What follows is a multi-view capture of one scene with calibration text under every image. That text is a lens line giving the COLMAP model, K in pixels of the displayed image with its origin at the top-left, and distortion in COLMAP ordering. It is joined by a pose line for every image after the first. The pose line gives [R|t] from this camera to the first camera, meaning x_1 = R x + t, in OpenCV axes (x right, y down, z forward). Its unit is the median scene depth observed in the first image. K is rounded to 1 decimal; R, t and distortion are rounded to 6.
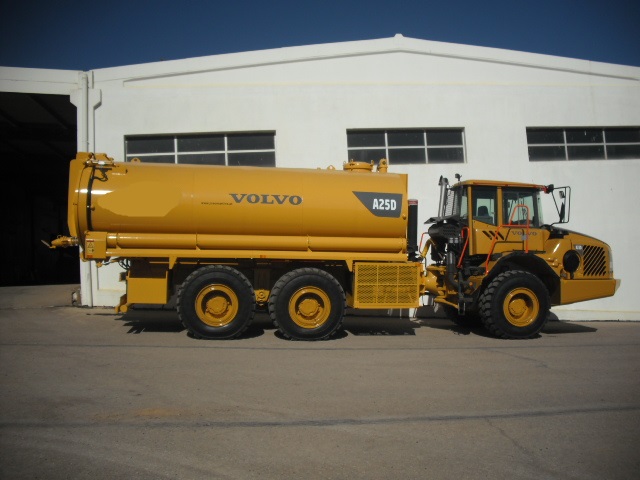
lens RADIAL K [[656.6, 0, 320.0], [0, 656.6, 240.0], [0, 0, 1]] dist [-0.200860, 0.002815]
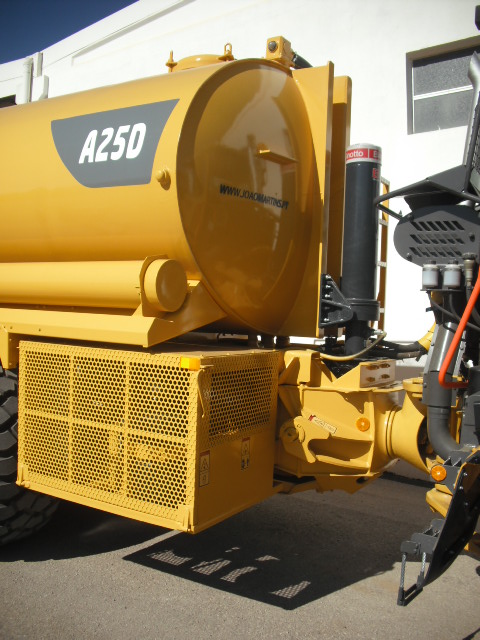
lens RADIAL K [[656.6, 0, 240.0], [0, 656.6, 320.0], [0, 0, 1]] dist [-0.200860, 0.002815]
pose [[0.754877, 0.022137, -0.655492, 0.325513], [-0.027956, 0.999608, 0.001564, 0.020605], [0.655270, 0.017145, 0.755200, 0.826259]]
